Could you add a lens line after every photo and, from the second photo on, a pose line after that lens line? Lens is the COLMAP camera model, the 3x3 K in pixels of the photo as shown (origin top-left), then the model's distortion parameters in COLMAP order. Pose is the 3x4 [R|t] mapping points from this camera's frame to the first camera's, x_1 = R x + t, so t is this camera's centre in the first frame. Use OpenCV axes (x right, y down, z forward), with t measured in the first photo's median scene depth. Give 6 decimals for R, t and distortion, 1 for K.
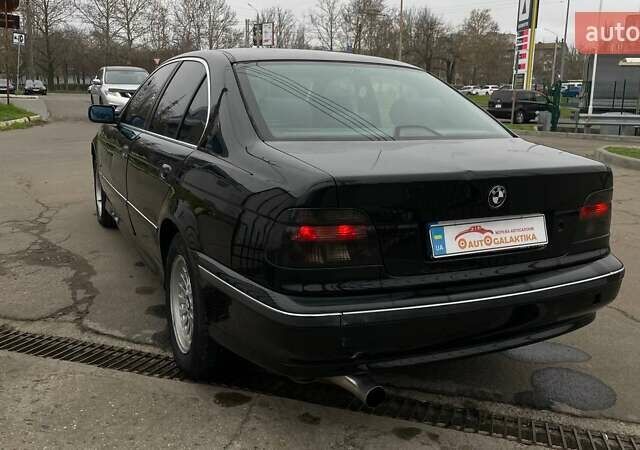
lens RADIAL K [[617.9, 0, 320.0], [0, 617.9, 225.0], [0, 0, 1]] dist [-0.001419, -0.005424]
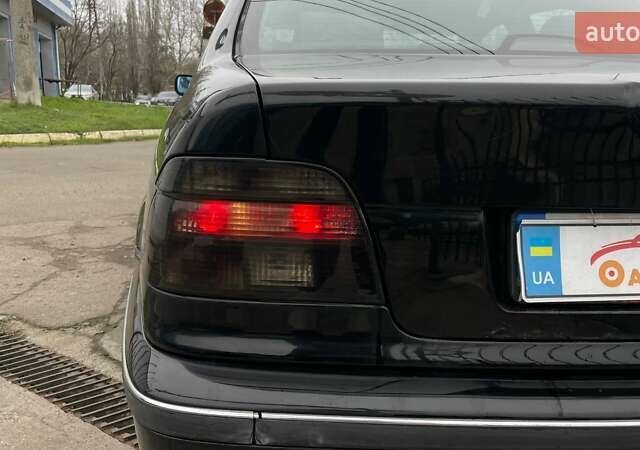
lens RADIAL K [[617.9, 0, 320.0], [0, 617.9, 225.0], [0, 0, 1]] dist [-0.001419, -0.005424]
pose [[0.940372, 0.059229, -0.334951, 0.186637], [-0.070021, 0.997340, -0.020225, 0.020420], [0.332863, 0.042473, 0.942018, 0.567575]]
